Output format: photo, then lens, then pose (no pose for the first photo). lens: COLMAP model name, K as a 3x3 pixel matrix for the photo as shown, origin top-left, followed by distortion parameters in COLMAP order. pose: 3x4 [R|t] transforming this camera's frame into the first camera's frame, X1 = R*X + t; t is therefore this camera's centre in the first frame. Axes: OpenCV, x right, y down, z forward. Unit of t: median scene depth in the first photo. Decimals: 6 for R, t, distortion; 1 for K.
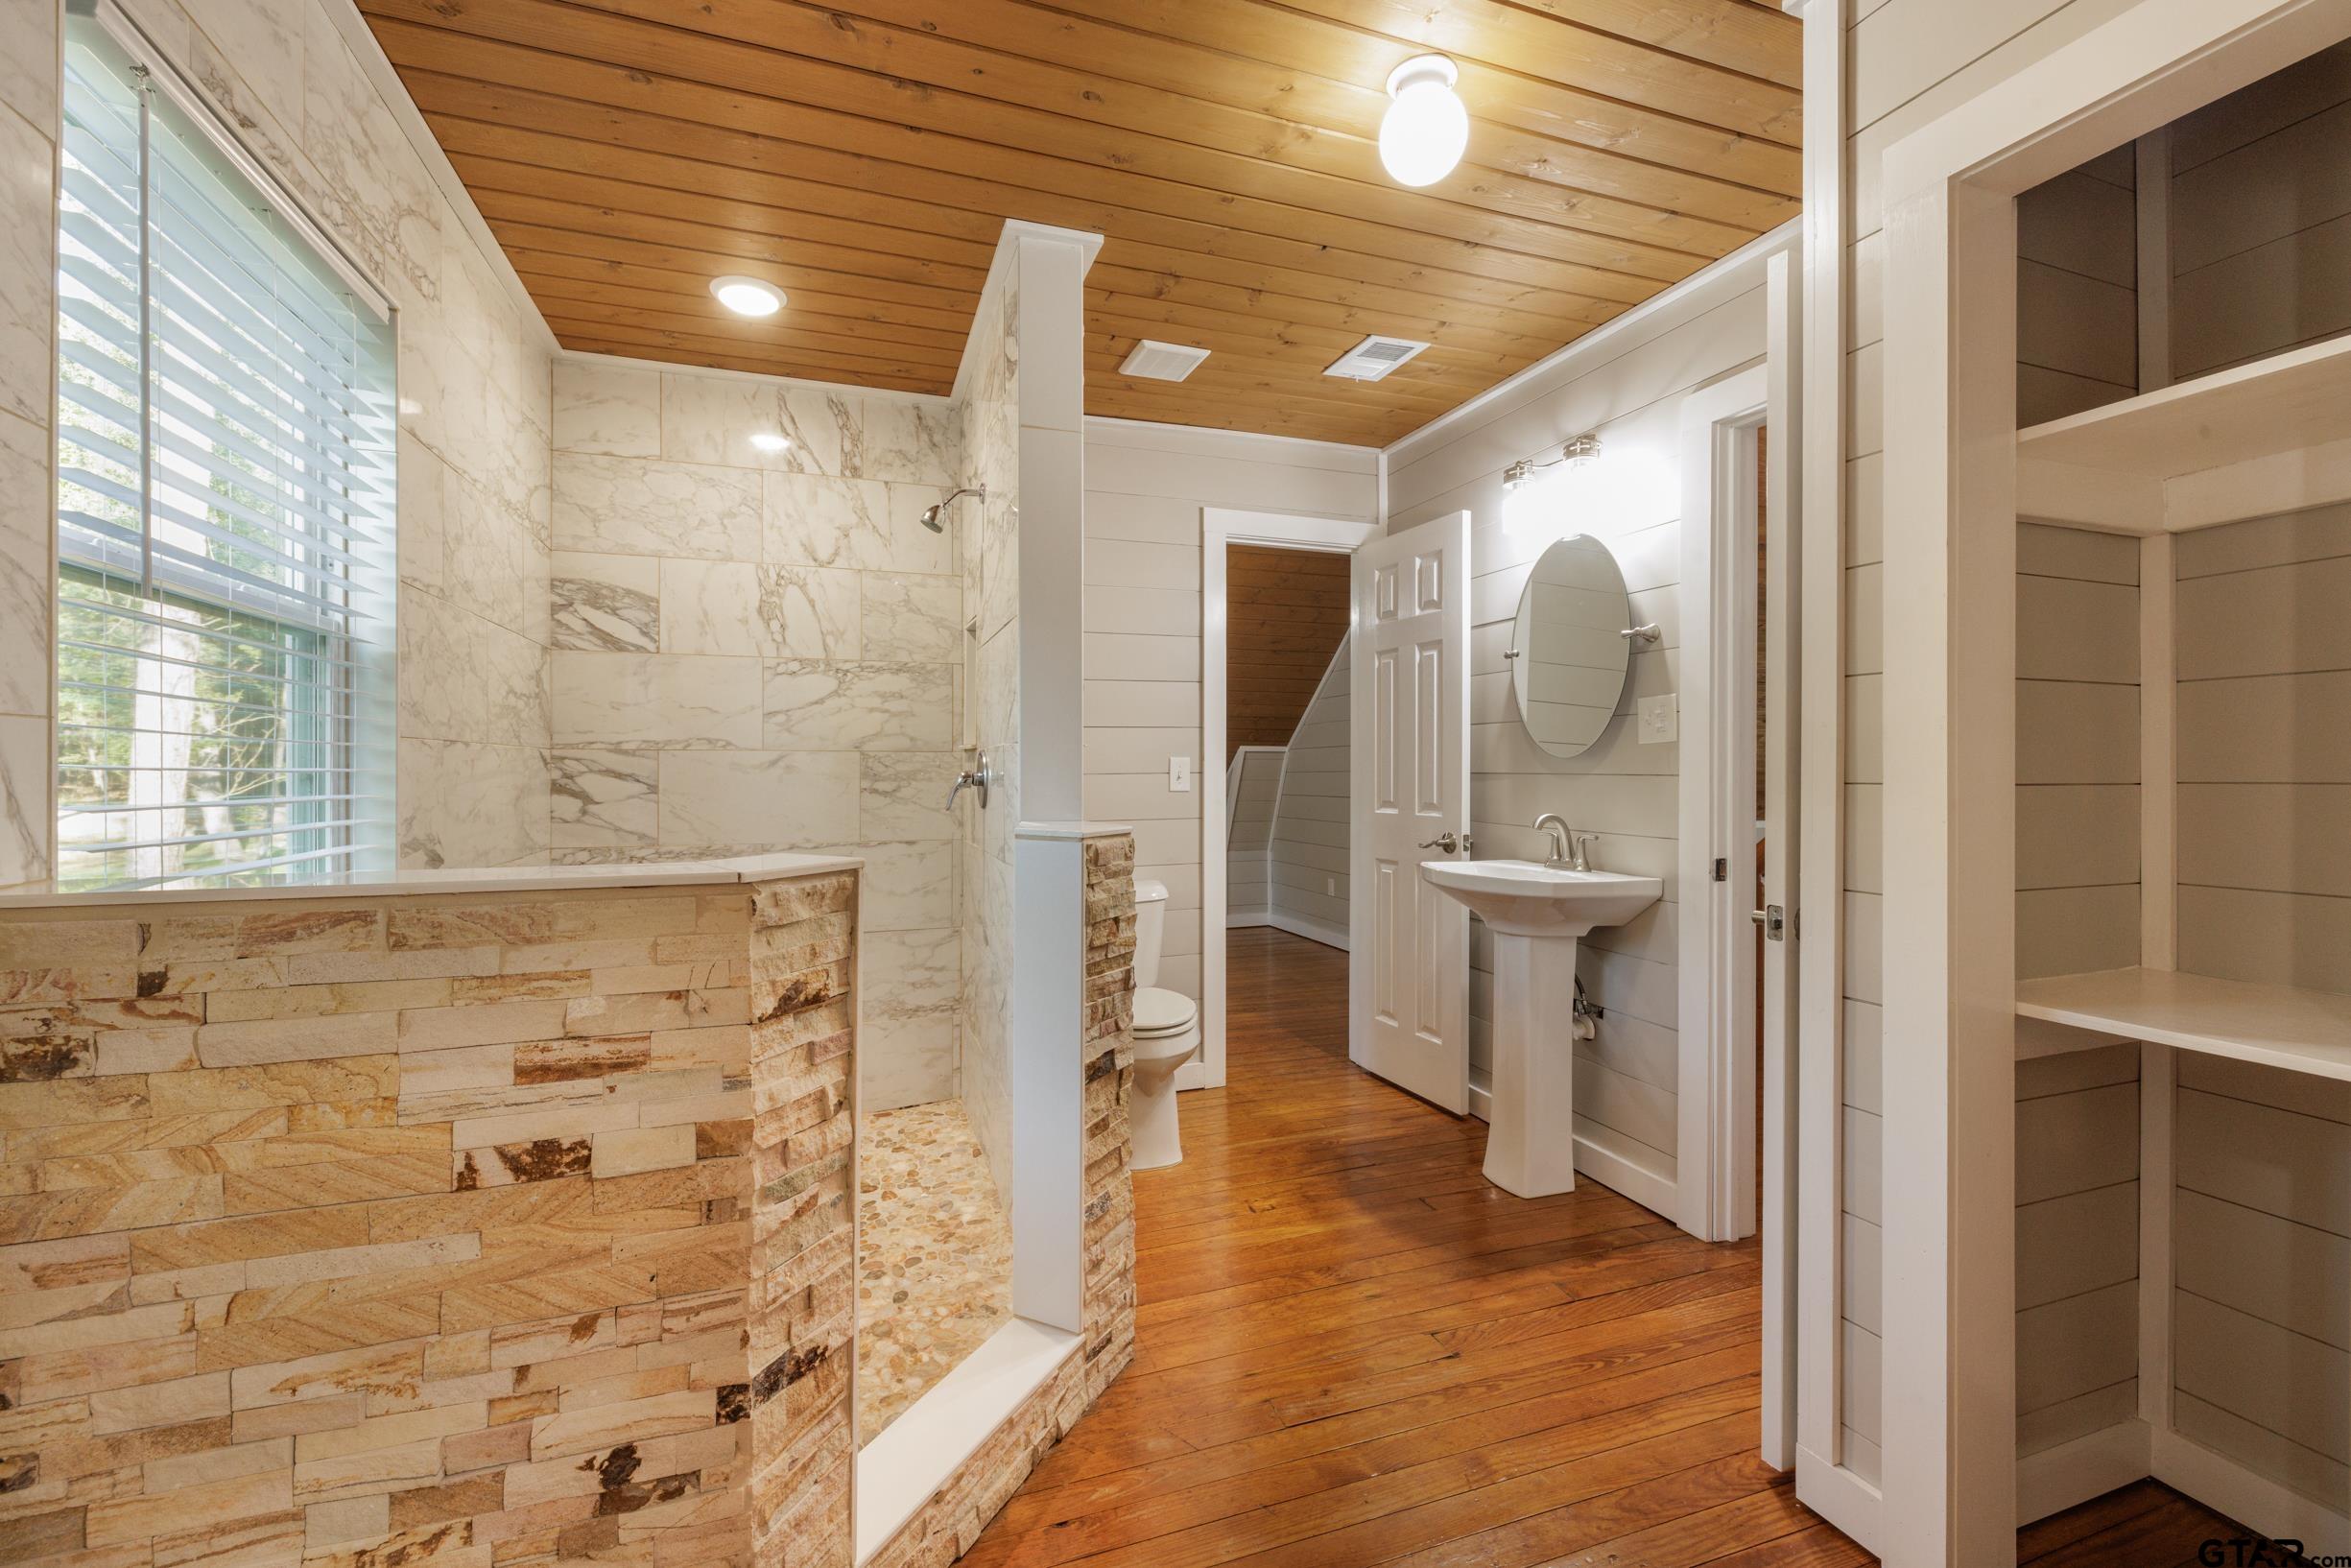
lens RADIAL K [[999.7, 0, 1177.3], [0, 999.7, 775.3], [0, 0, 1]] dist [0.000596, -0.001271]
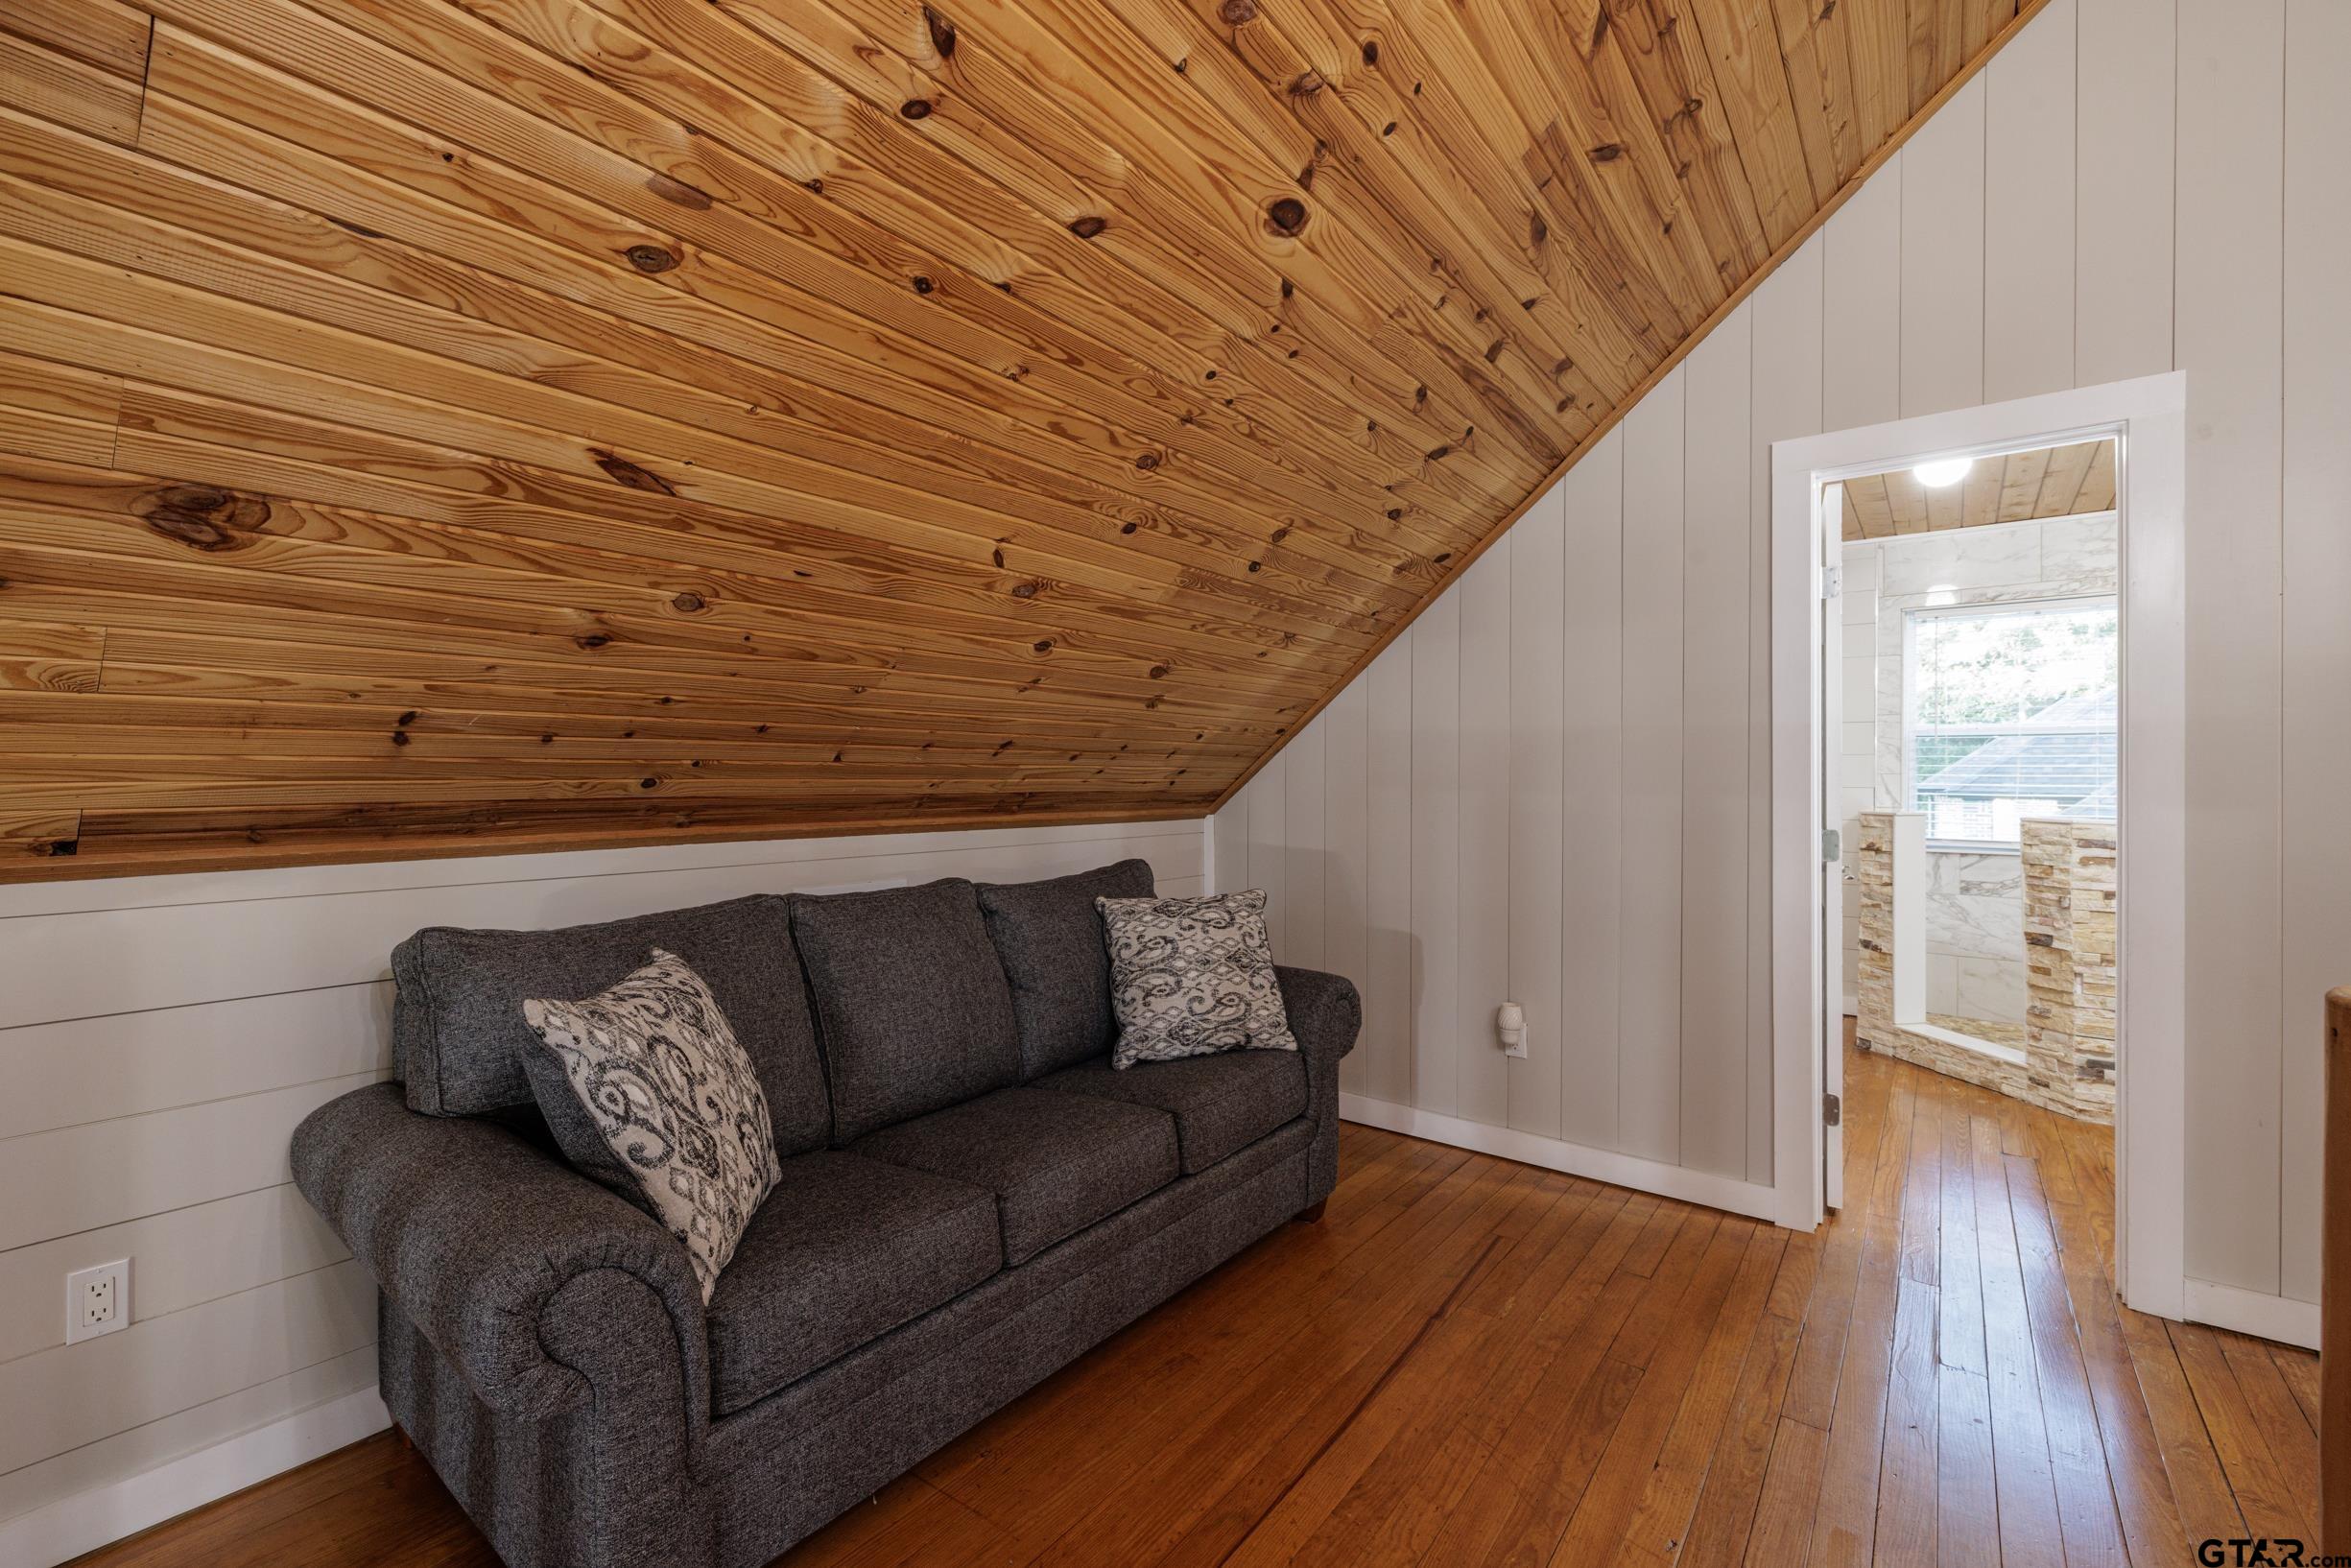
lens RADIAL K [[999.7, 0, 1179.0], [0, 999.7, 779.5], [0, 0, 1]] dist [0.000596, -0.001271]
pose [[-0.839125, 0.000310, -0.543938, 3.605077], [-0.007253, 0.999905, 0.011759, -0.049953], [0.543890, 0.013813, -0.839043, 2.574156]]
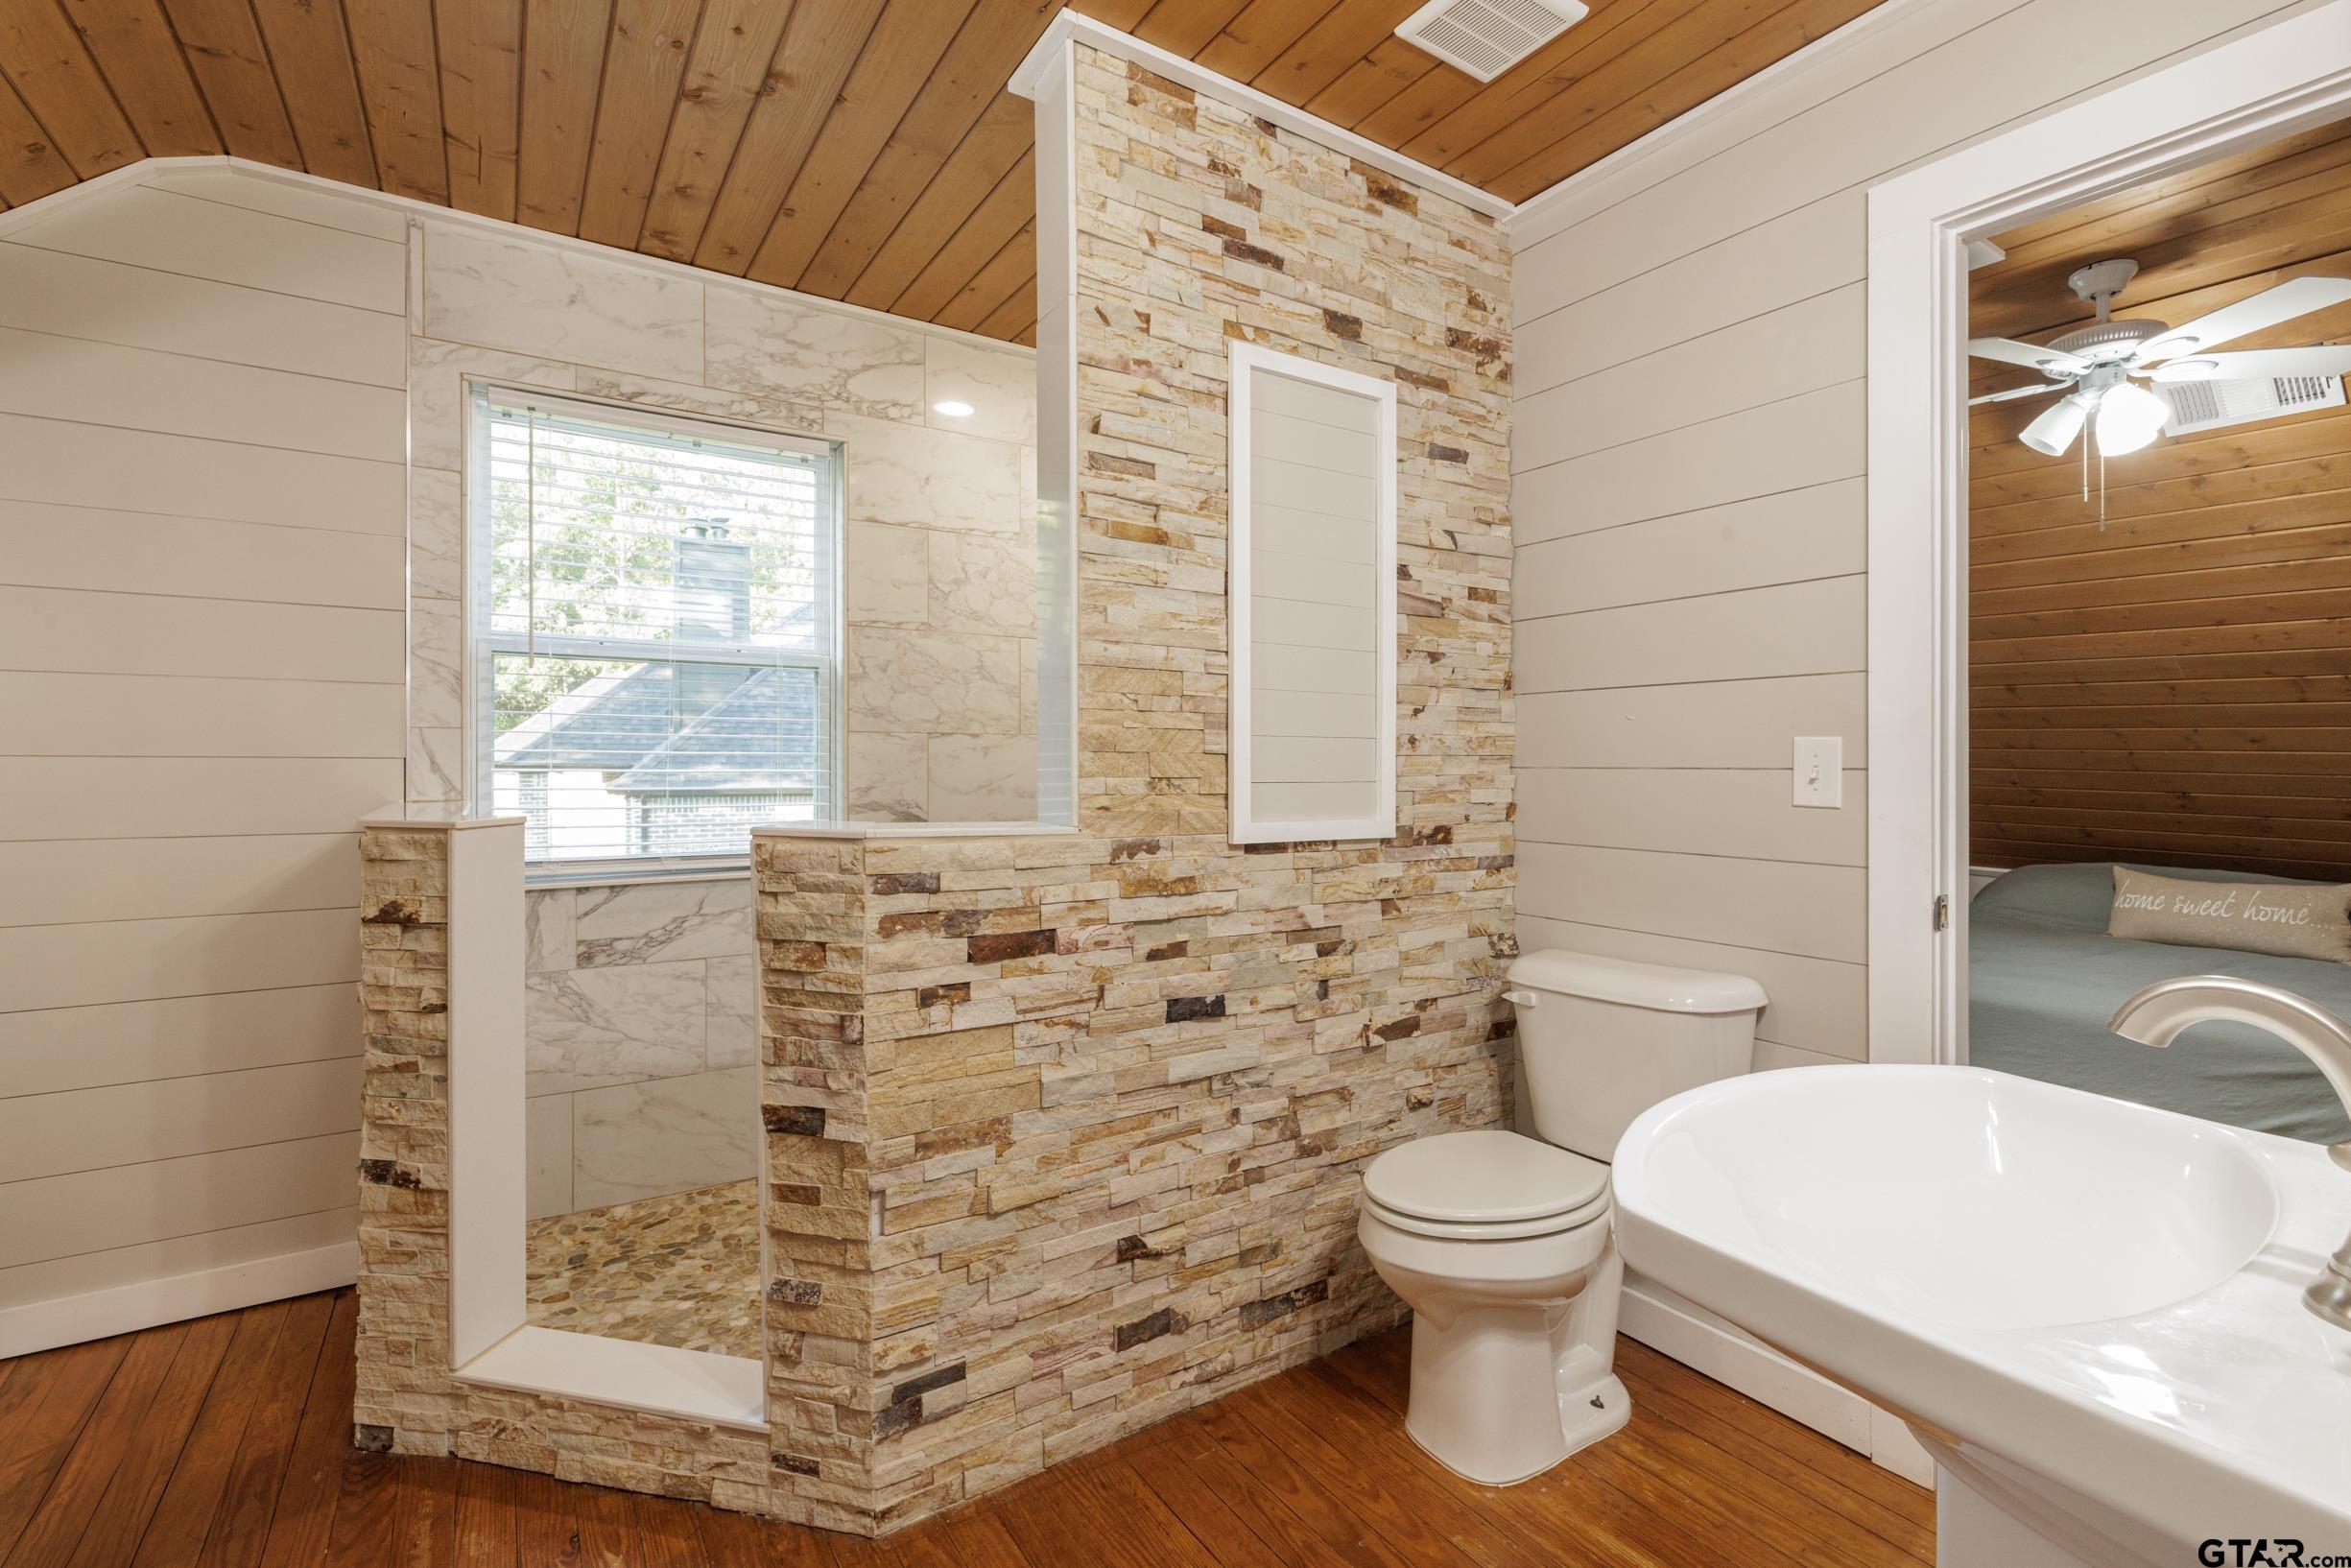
lens RADIAL K [[1033.6, 0, 1130.5], [0, 1033.6, 758.5], [0, 0, 1]] dist [-0.000420, -0.000165]
pose [[0.210524, 0.006640, -0.977566, 1.198410], [-0.012992, 0.999908, 0.003994, -0.014890], [0.977502, 0.011860, 0.210590, 1.620548]]
